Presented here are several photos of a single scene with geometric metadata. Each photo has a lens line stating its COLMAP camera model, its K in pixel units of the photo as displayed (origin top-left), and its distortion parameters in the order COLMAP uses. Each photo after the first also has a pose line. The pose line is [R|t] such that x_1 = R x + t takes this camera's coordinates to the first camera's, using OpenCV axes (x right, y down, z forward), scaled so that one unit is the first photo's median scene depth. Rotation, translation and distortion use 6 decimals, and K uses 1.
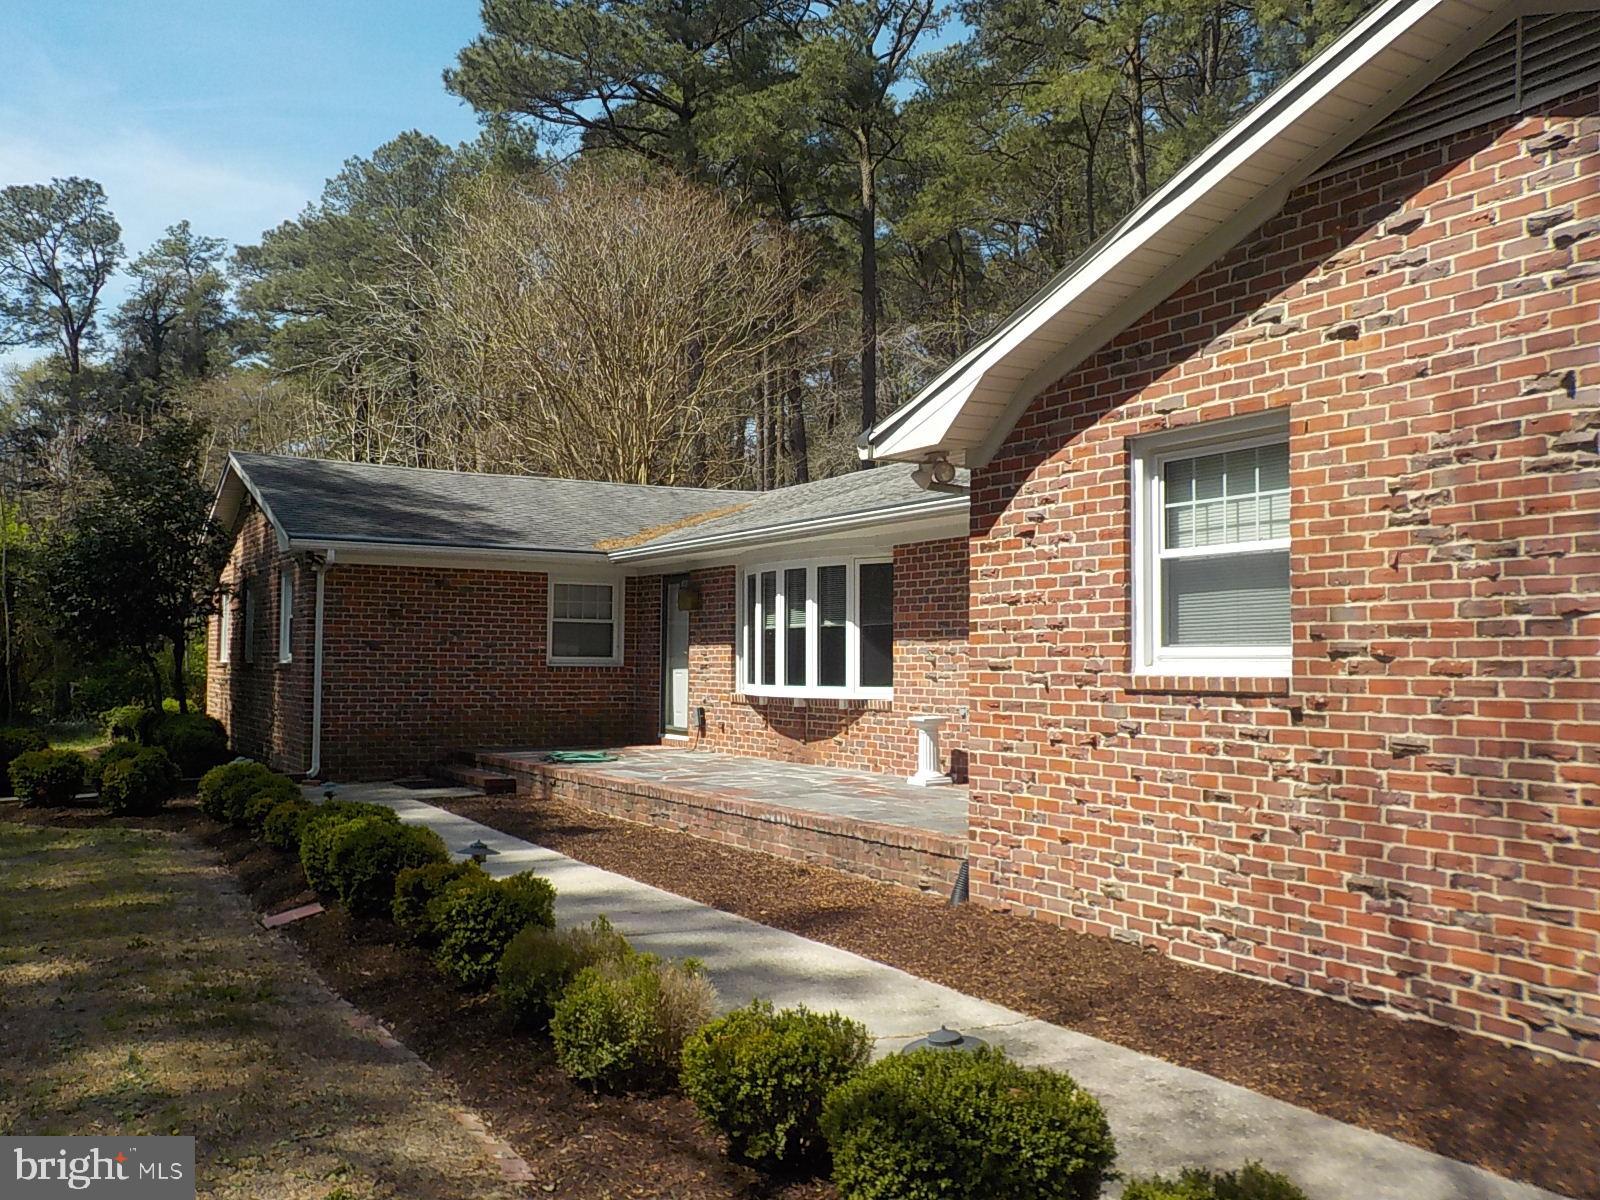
lens RADIAL K [[1428.4, 0, 811.2], [0, 1428.4, 598.3], [0, 0, 1]] dist [0.000654, 0.017248]
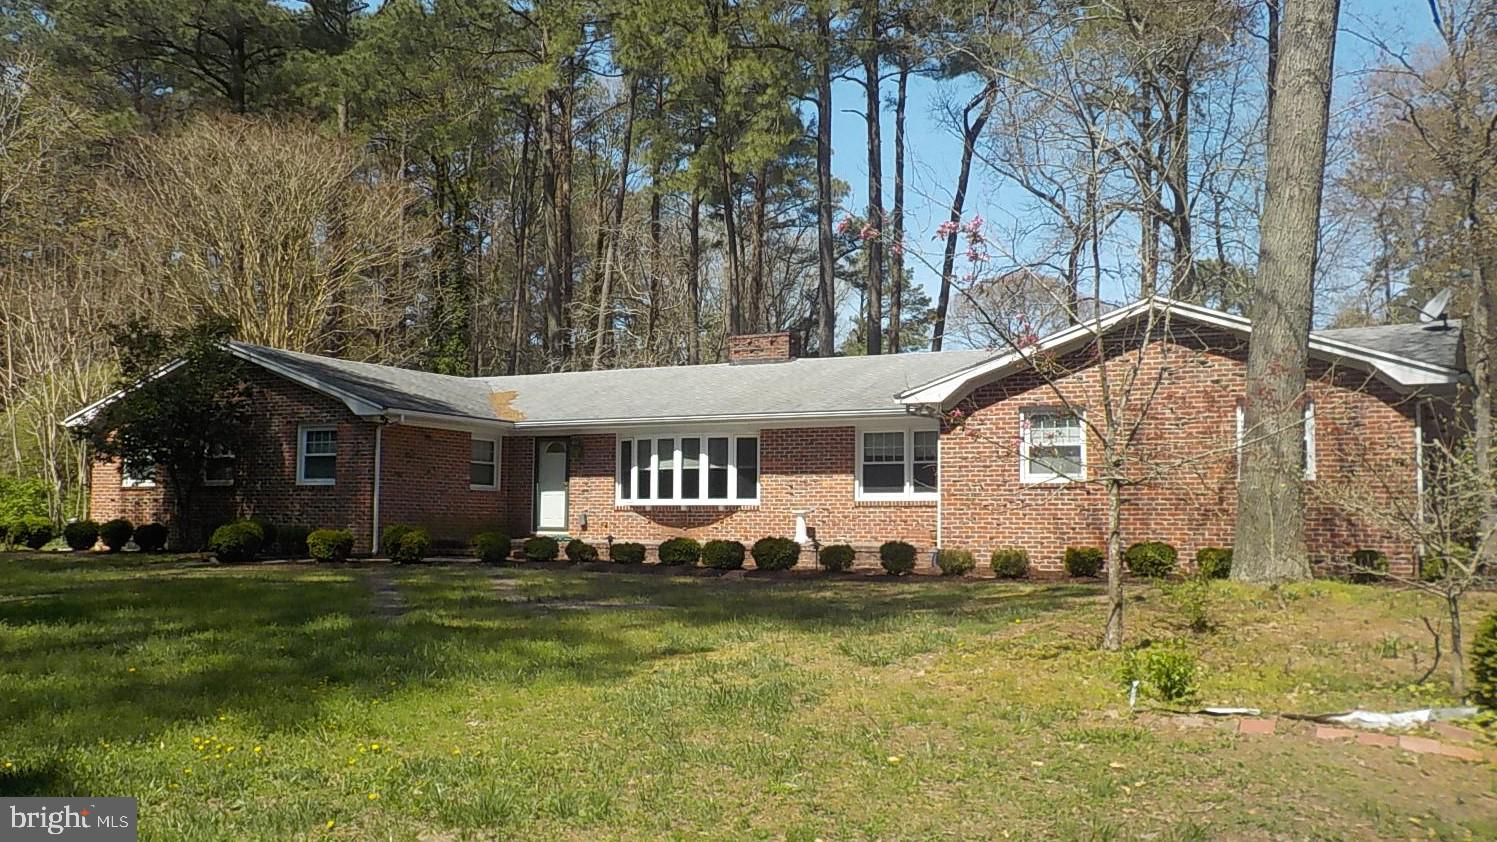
lens RADIAL K [[1379.6, 0, 748.5], [0, 1379.6, 421.0], [0, 0, 1]] dist [0.001760, -0.002415]
pose [[0.851752, 0.042706, 0.522201, -1.736219], [-0.027928, 0.998956, -0.036143, 0.041322], [-0.523200, 0.016200, 0.852056, -1.173703]]
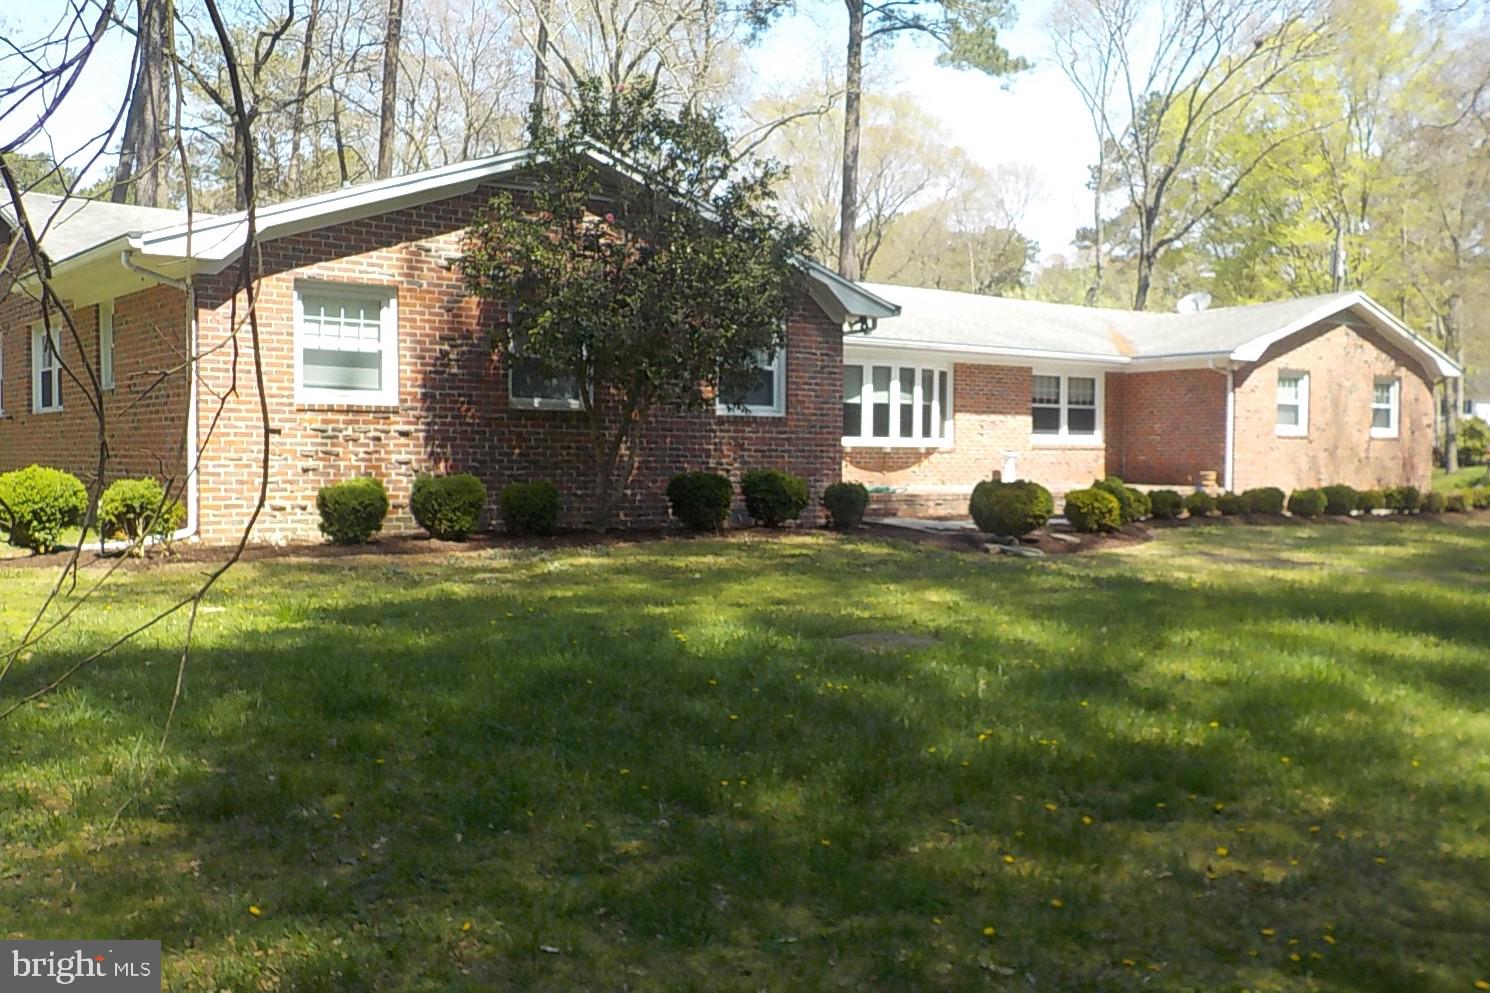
lens RADIAL K [[1391.9, 0, 766.8], [0, 1391.9, 495.4], [0, 0, 1]] dist [0.008319, 0.007344]
pose [[-0.111836, -0.038360, 0.992986, -3.027361], [-0.054226, 0.998001, 0.032447, 0.158835], [-0.992246, -0.050217, -0.113692, 2.541959]]
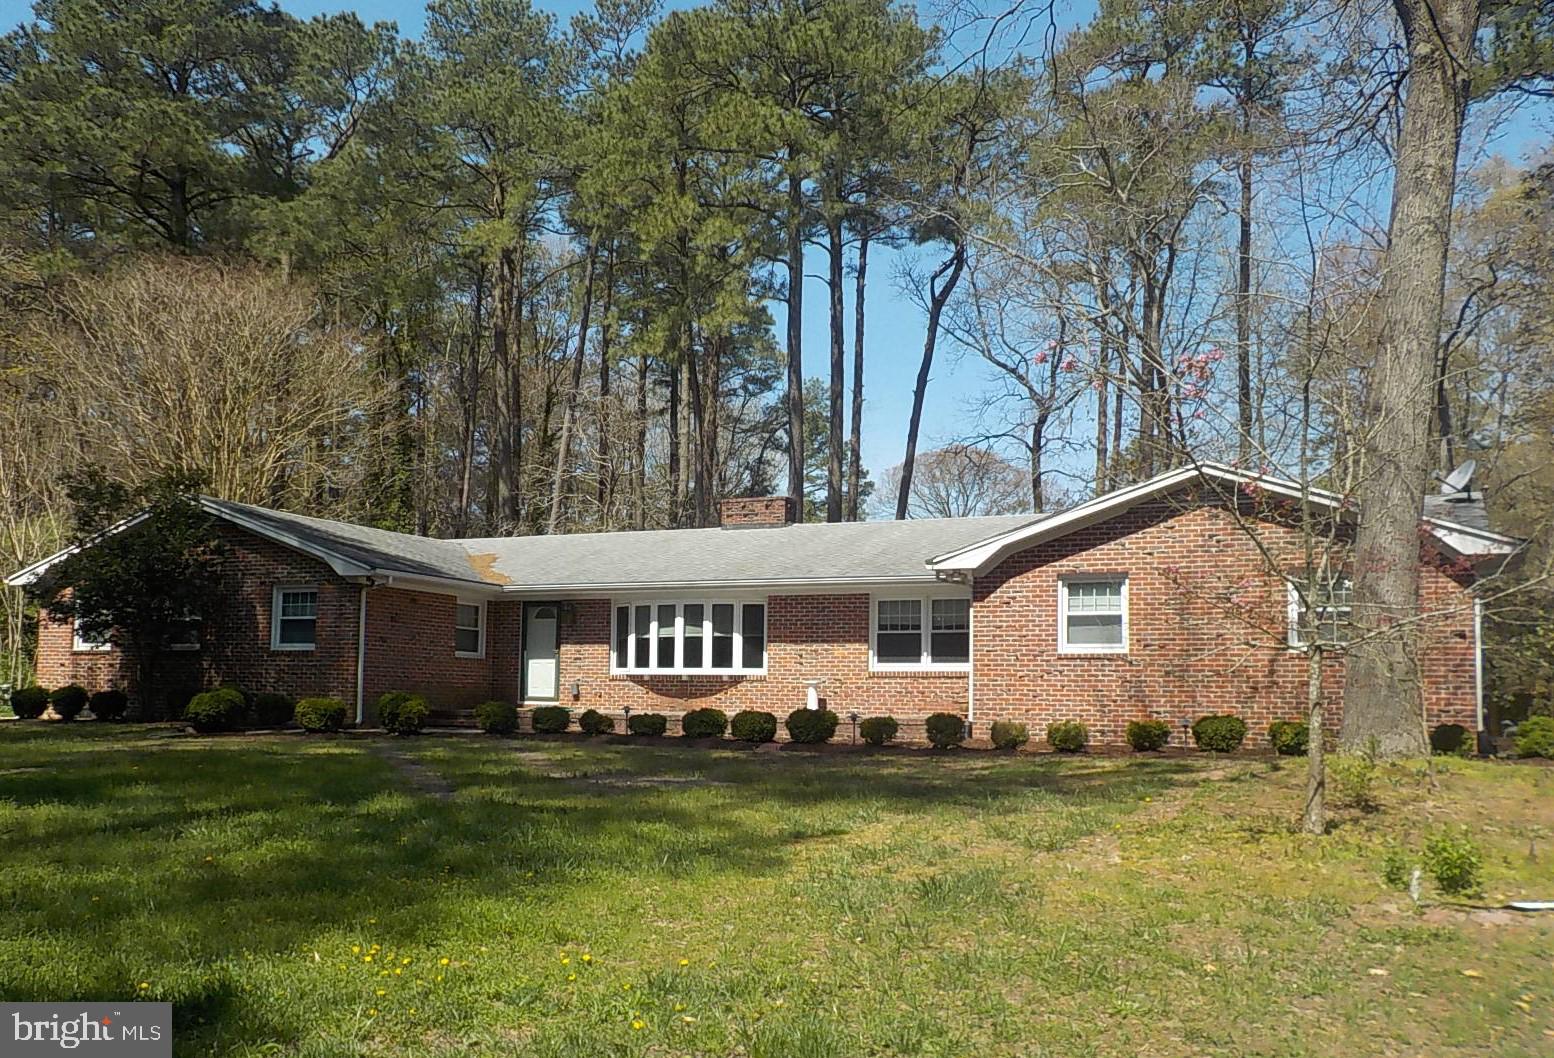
lens RADIAL K [[1381.9, 0, 768.2], [0, 1381.9, 598.5], [0, 0, 1]] dist [0.001931, 0.004804]
pose [[0.812079, 0.049691, 0.581428, -1.829640], [-0.036241, 0.998739, -0.034737, 0.057871], [-0.582421, 0.007137, 0.812856, -0.934807]]
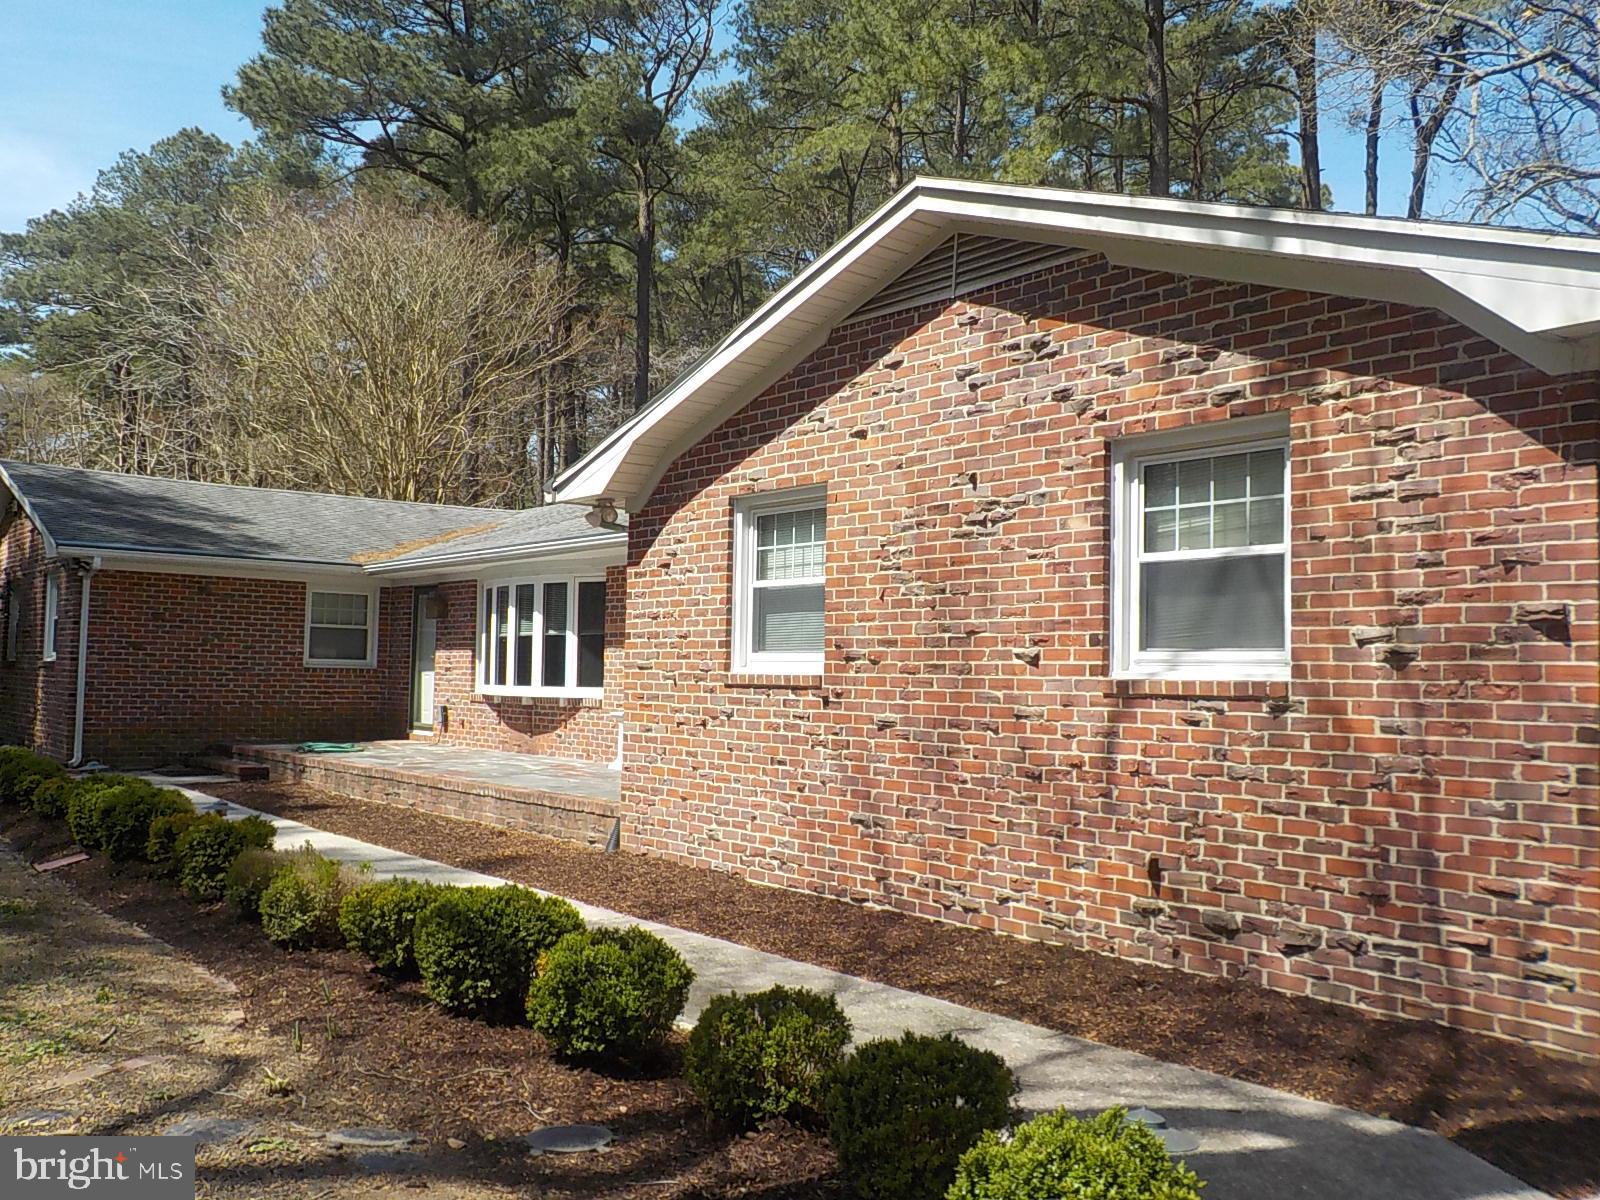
lens RADIAL K [[1421.1, 0, 800.0], [0, 1421.1, 600.0], [0, 0, 1]] dist [0.003763, 0.007135]
pose [[0.990265, 0.020565, 0.137667, 0.096712], [-0.019575, 0.999772, -0.008541, -0.005093], [-0.137812, 0.005763, 0.990442, -0.314104]]
